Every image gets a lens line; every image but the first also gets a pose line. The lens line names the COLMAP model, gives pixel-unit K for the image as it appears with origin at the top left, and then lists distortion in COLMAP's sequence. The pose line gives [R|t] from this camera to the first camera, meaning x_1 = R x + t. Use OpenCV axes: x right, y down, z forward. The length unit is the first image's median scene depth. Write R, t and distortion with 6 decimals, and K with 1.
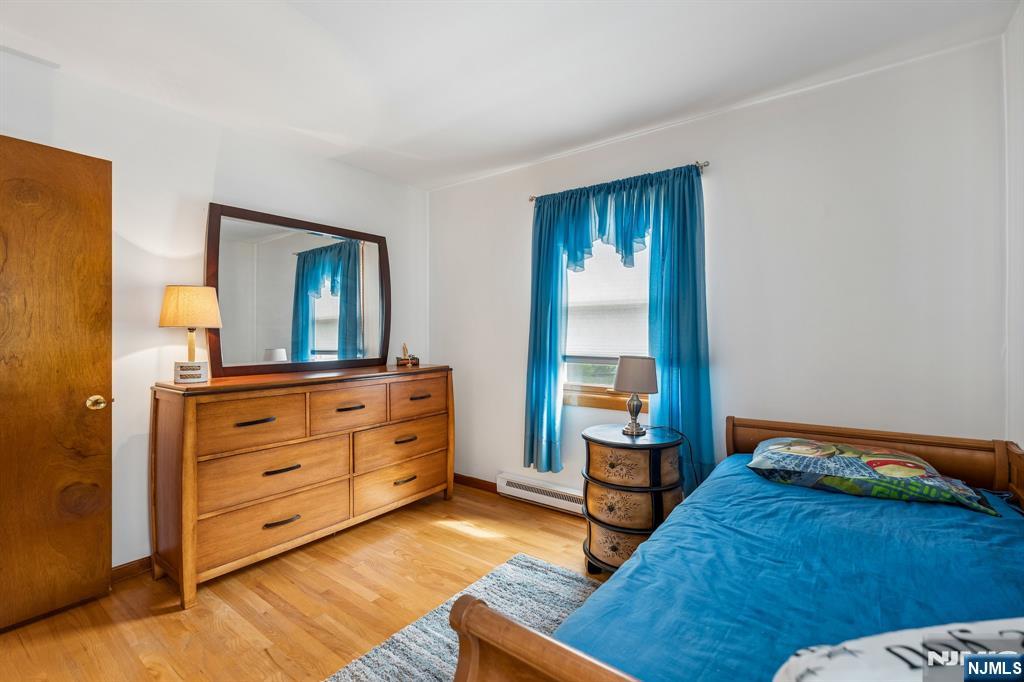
lens RADIAL K [[461.8, 0, 512.0], [0, 461.8, 341.0], [0, 0, 1]] dist [0.015112, 0.000206]
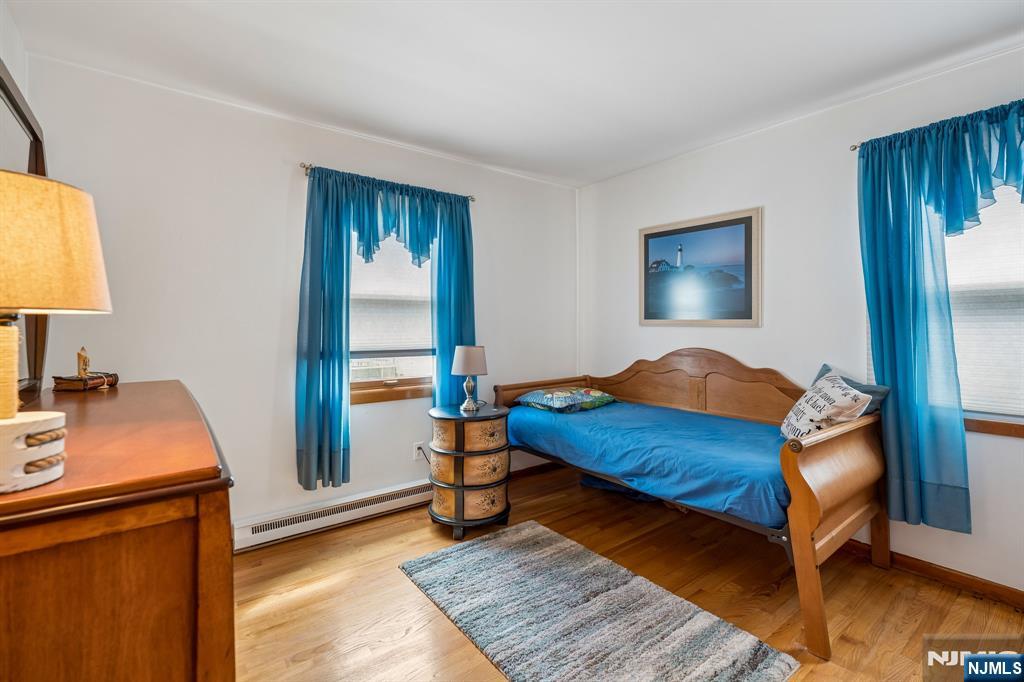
lens RADIAL K [[467.8, 0, 512.3], [0, 467.8, 329.8], [0, 0, 1]] dist [-0.000176, 0.000103]
pose [[0.264904, -0.009627, 0.964227, -0.738777], [0.020230, 0.999786, 0.004424, -0.009235], [-0.964063, 0.018335, 0.265042, 0.474096]]
